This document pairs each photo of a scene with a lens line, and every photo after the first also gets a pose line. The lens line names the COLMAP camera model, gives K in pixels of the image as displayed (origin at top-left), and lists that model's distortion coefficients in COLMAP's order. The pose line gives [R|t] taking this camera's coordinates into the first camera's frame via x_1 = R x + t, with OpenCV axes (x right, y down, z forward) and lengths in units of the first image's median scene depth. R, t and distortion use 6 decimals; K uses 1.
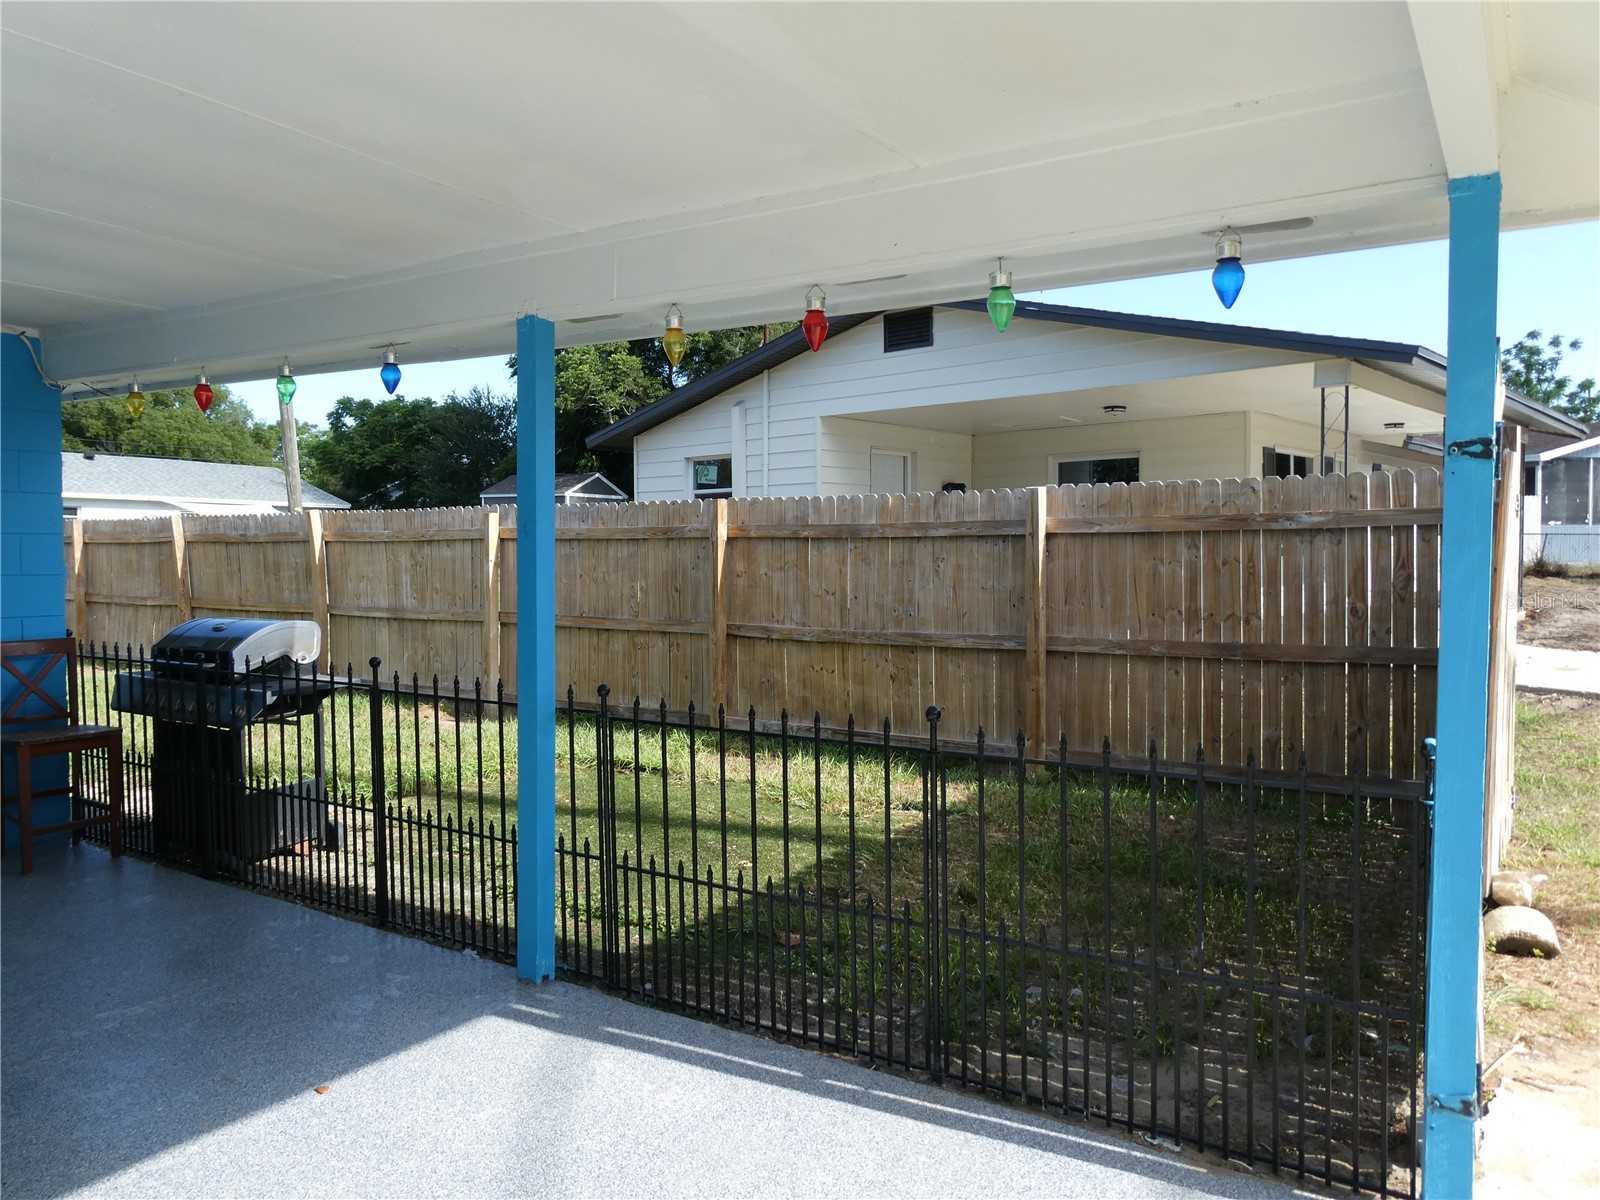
lens RADIAL K [[1126.5, 0, 808.2], [0, 1126.5, 594.5], [0, 0, 1]] dist [-0.017383, 0.012517]
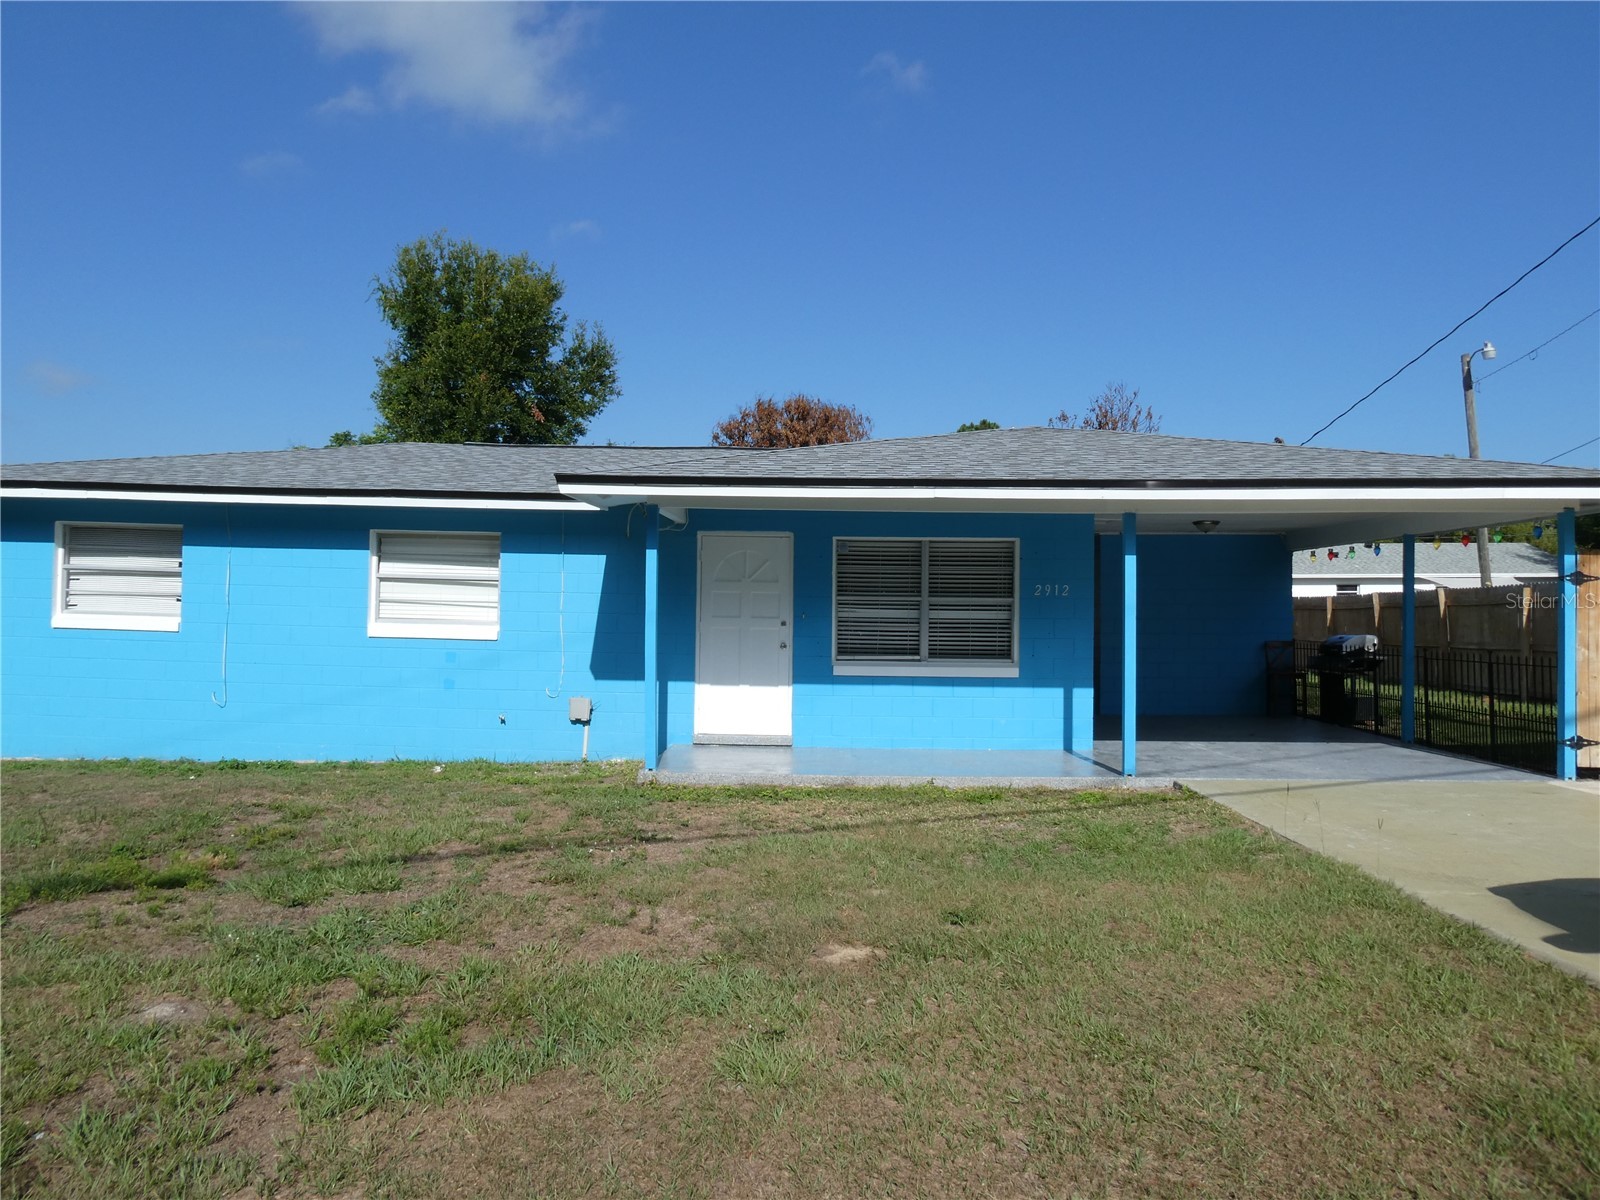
lens RADIAL K [[1126.5, 0, 788.5], [0, 1126.5, 615.8], [0, 0, 1]] dist [-0.017383, 0.012517]
pose [[0.480630, -0.013434, -0.876821, 0.717386], [-0.023188, 0.999338, -0.028022, 0.049252], [0.876617, 0.033800, 0.480001, -0.872880]]
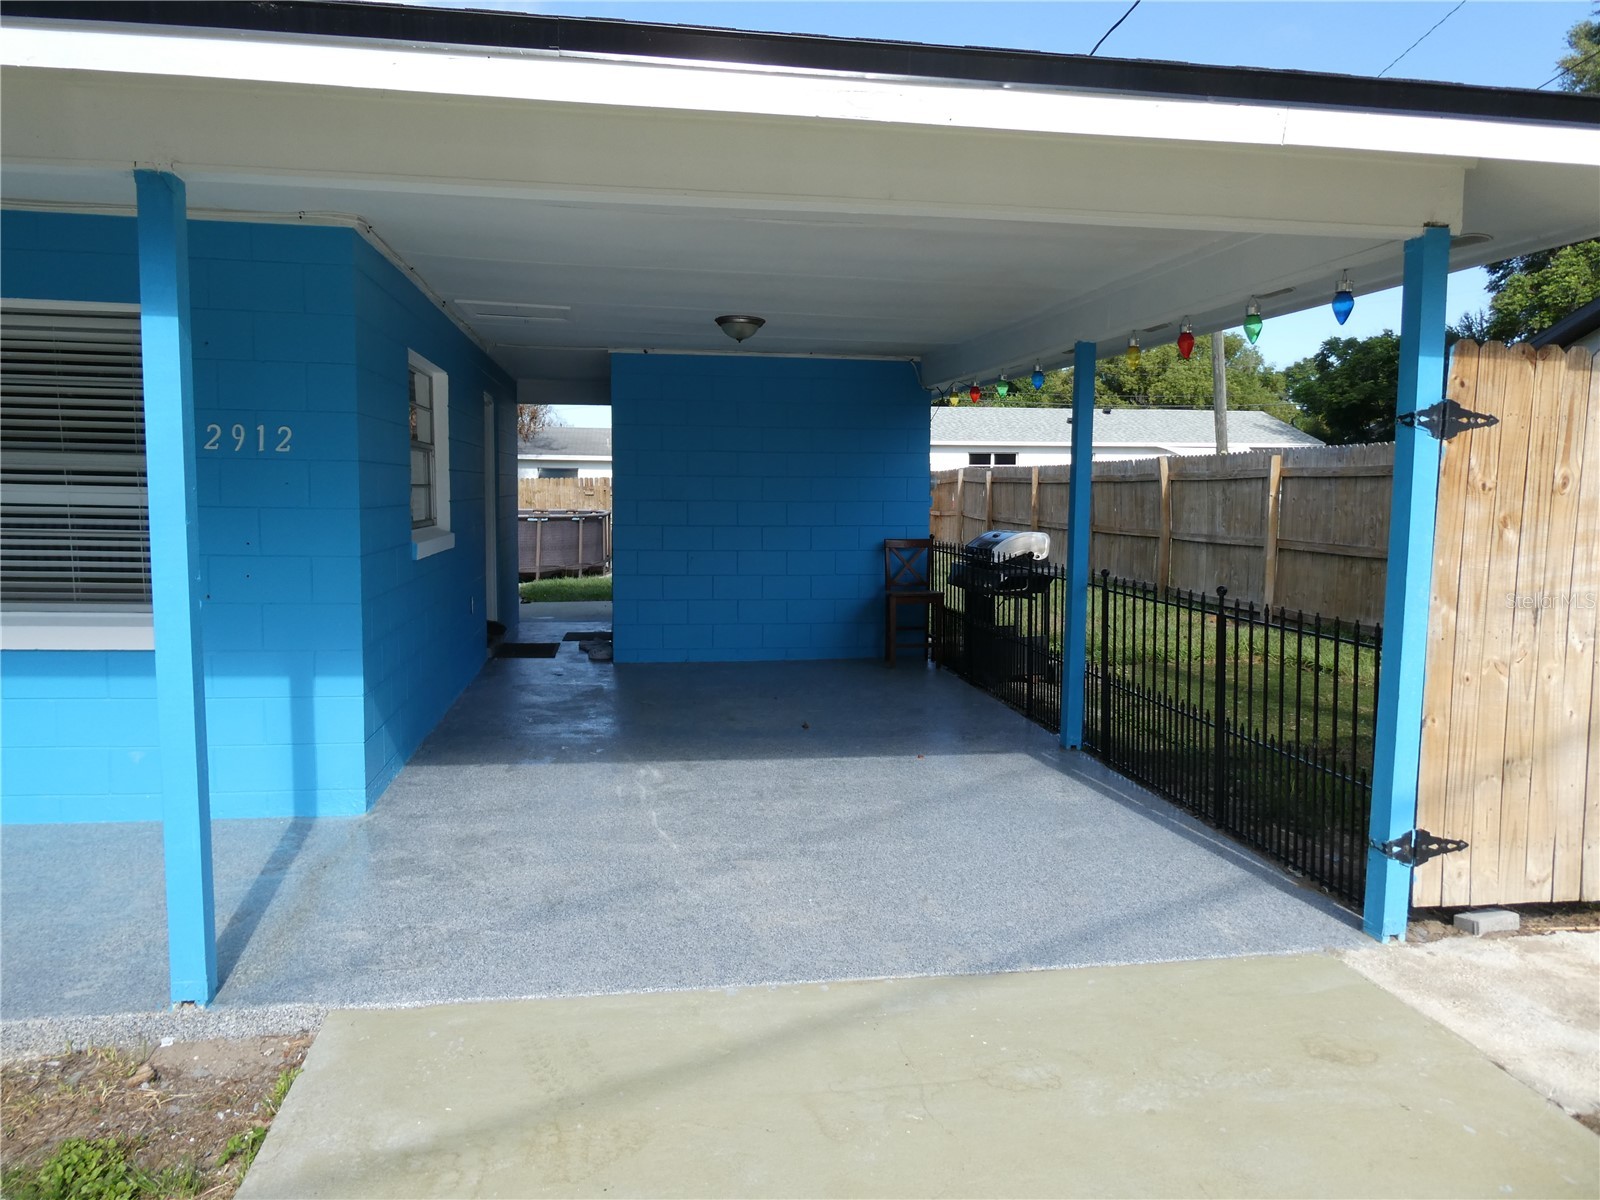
lens RADIAL K [[1126.5, 0, 798.6], [0, 1126.5, 602.0], [0, 0, 1]] dist [-0.017383, 0.012517]
pose [[0.645000, 0.072431, -0.760742, 0.310375], [-0.025863, 0.996997, 0.072997, 0.008566], [0.763745, -0.027408, 0.644936, -0.150602]]
